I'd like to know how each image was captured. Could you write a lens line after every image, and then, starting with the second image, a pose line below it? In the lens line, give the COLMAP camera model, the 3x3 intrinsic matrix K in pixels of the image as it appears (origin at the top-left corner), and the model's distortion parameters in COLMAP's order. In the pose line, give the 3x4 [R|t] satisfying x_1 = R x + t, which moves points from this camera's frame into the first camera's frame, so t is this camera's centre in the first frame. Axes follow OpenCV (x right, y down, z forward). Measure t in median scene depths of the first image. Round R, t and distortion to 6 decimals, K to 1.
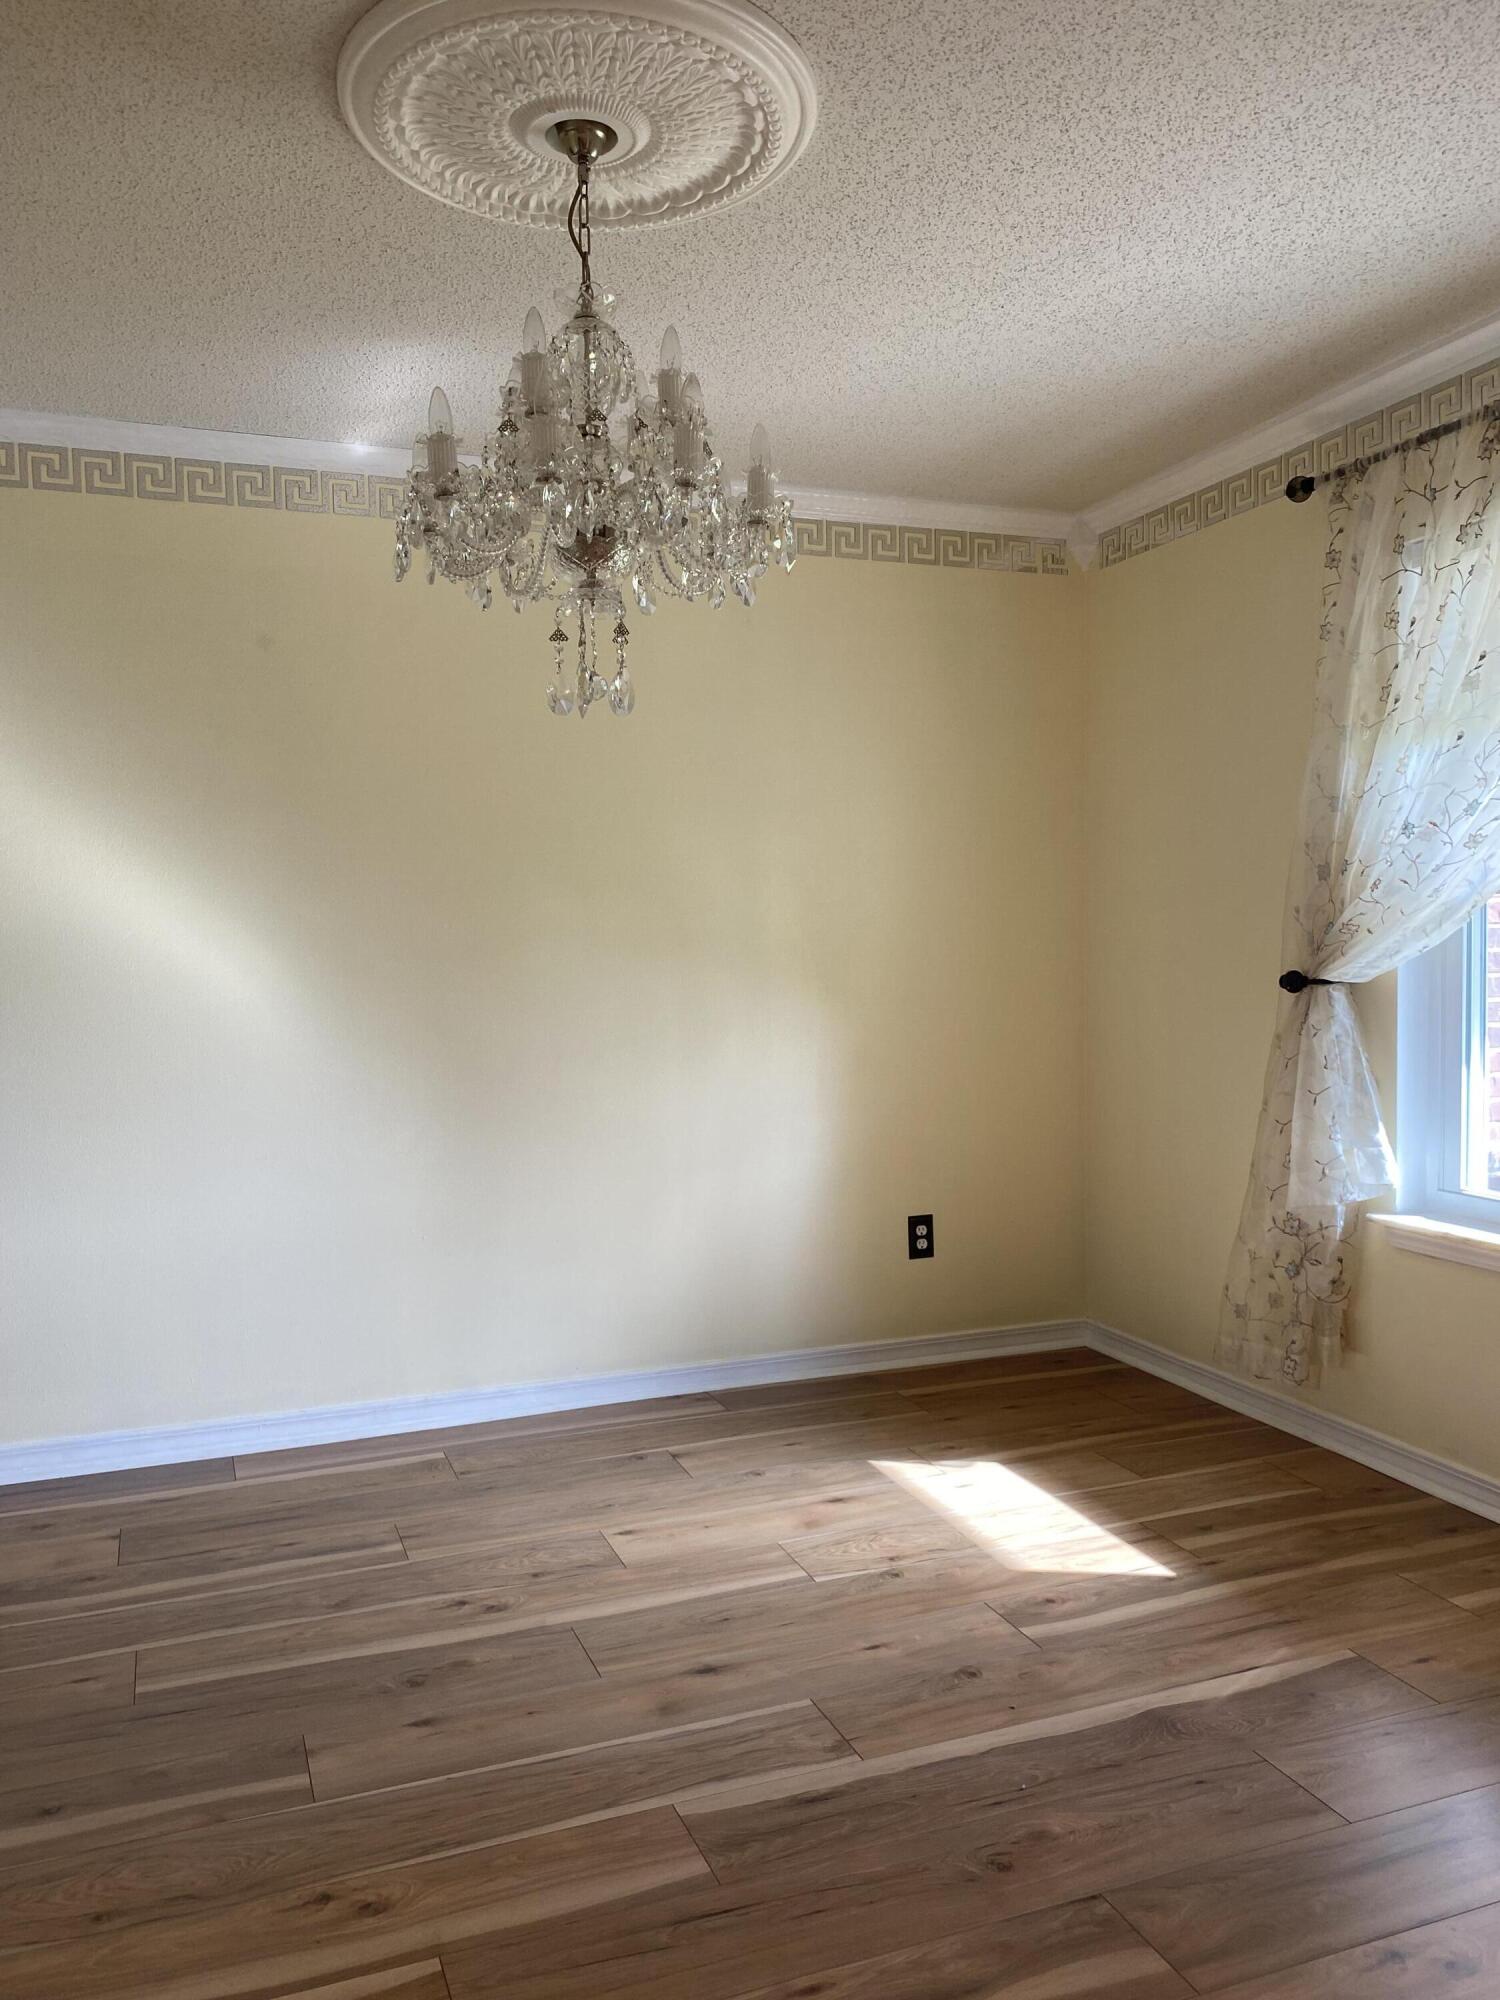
lens RADIAL K [[1506.8, 0, 742.4], [0, 1506.8, 993.4], [0, 0, 1]] dist [0.042812, -0.027635]
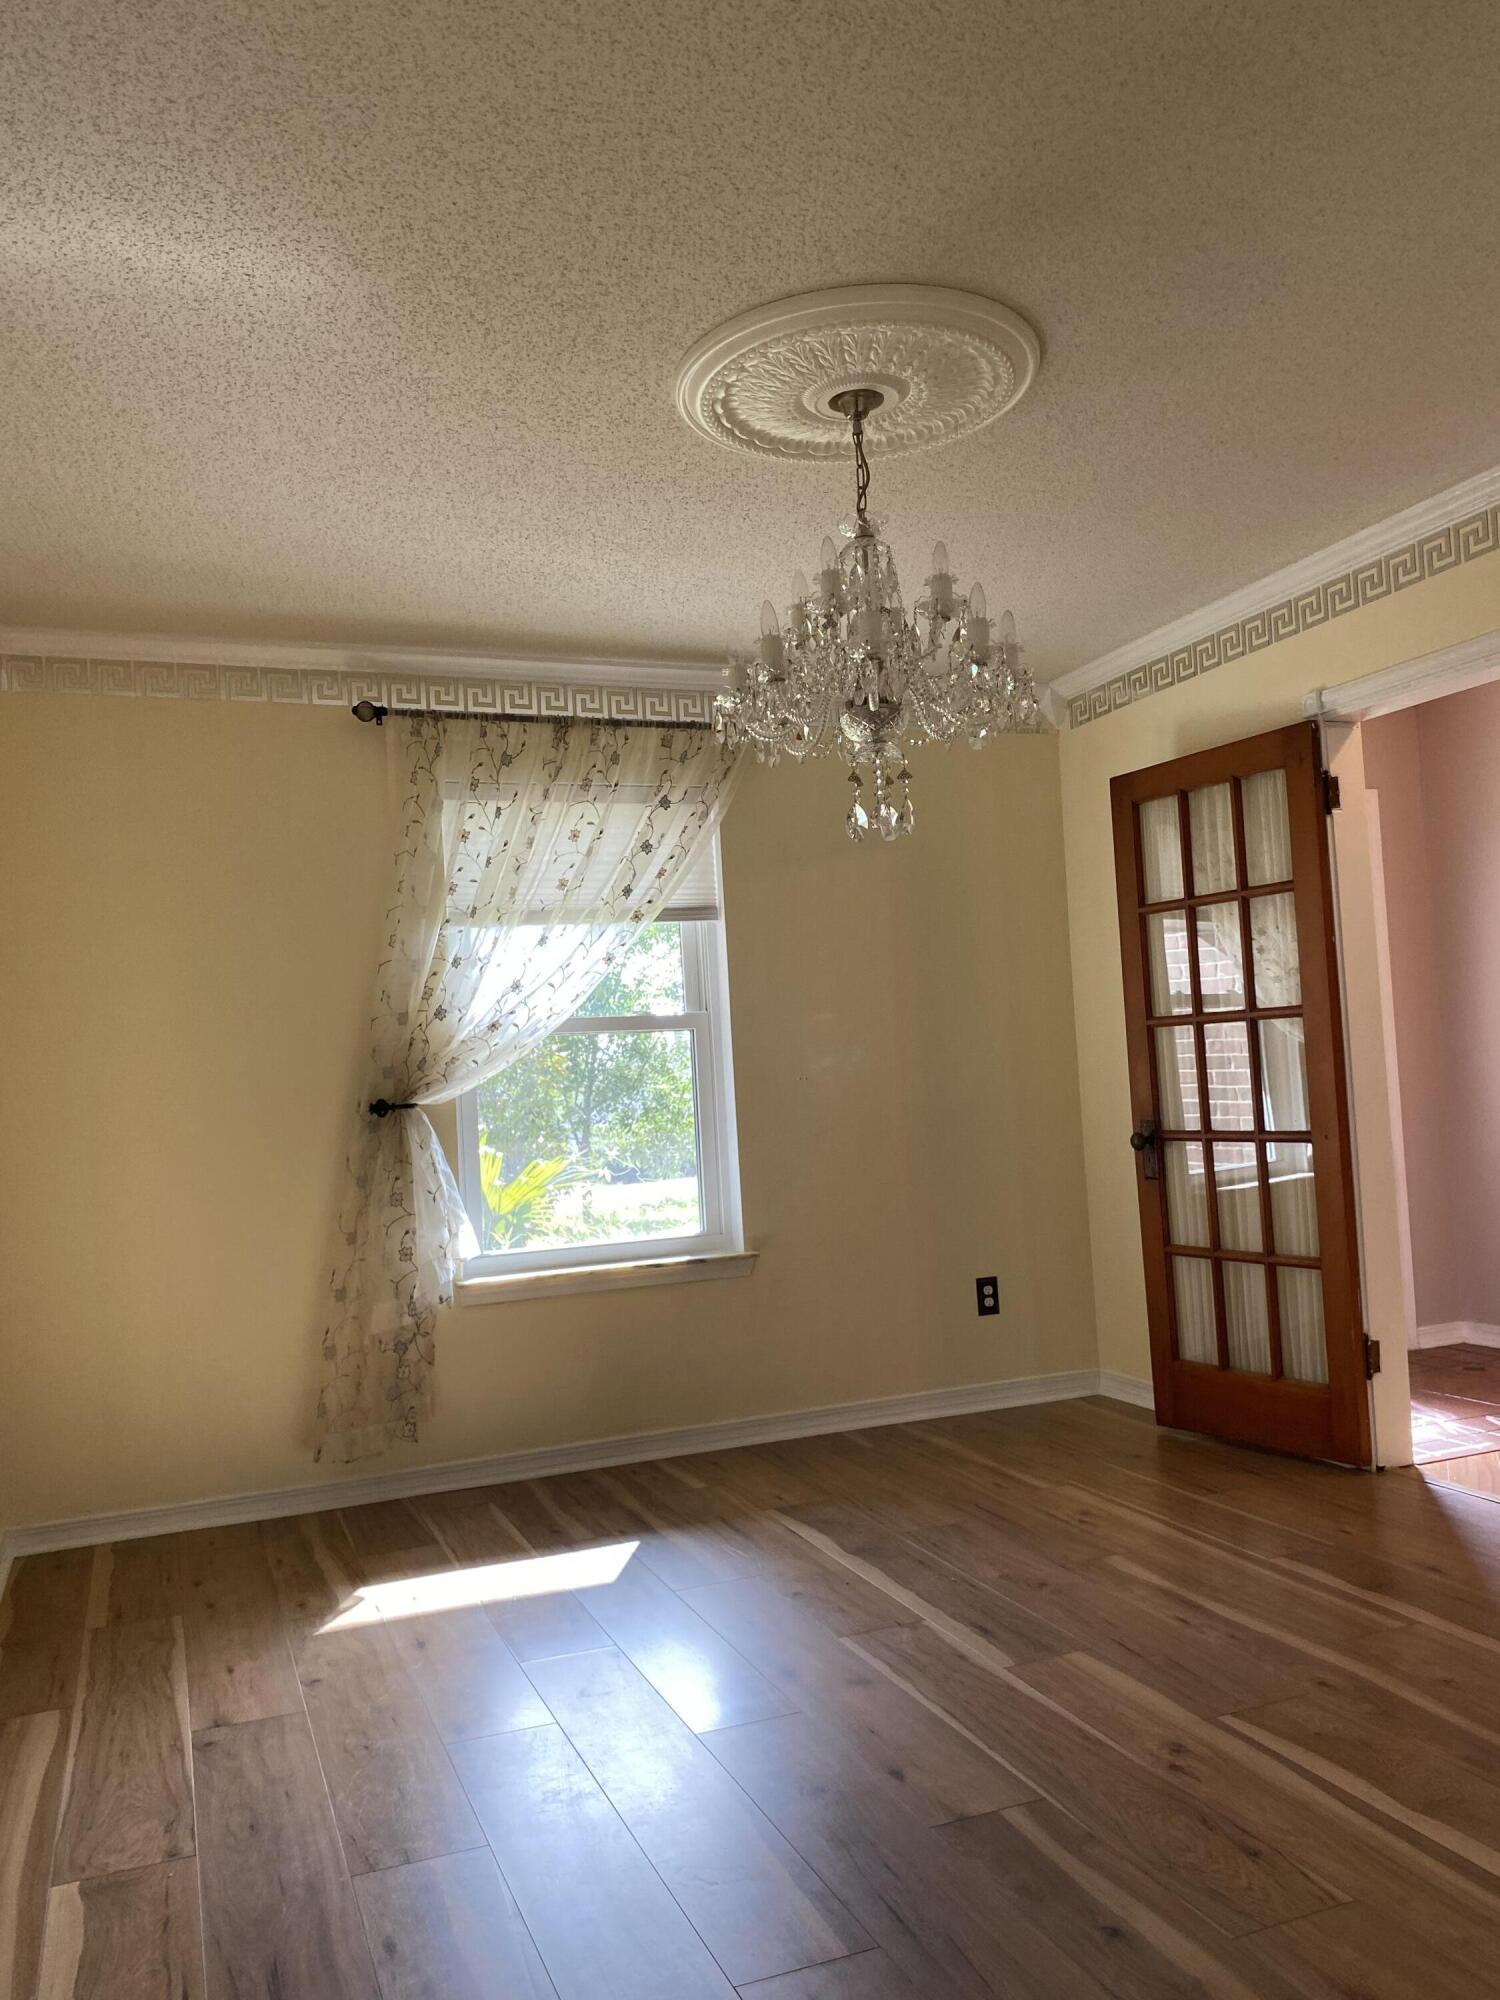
lens RADIAL K [[1506.8, 0, 742.4], [0, 1506.8, 1008.8], [0, 0, 1]] dist [0.042812, -0.027635]
pose [[-0.000034, 0.070882, 0.997485, -0.957567], [0.085484, 0.993834, -0.070620, 0.025214], [-0.996340, 0.085267, -0.006093, 0.807934]]
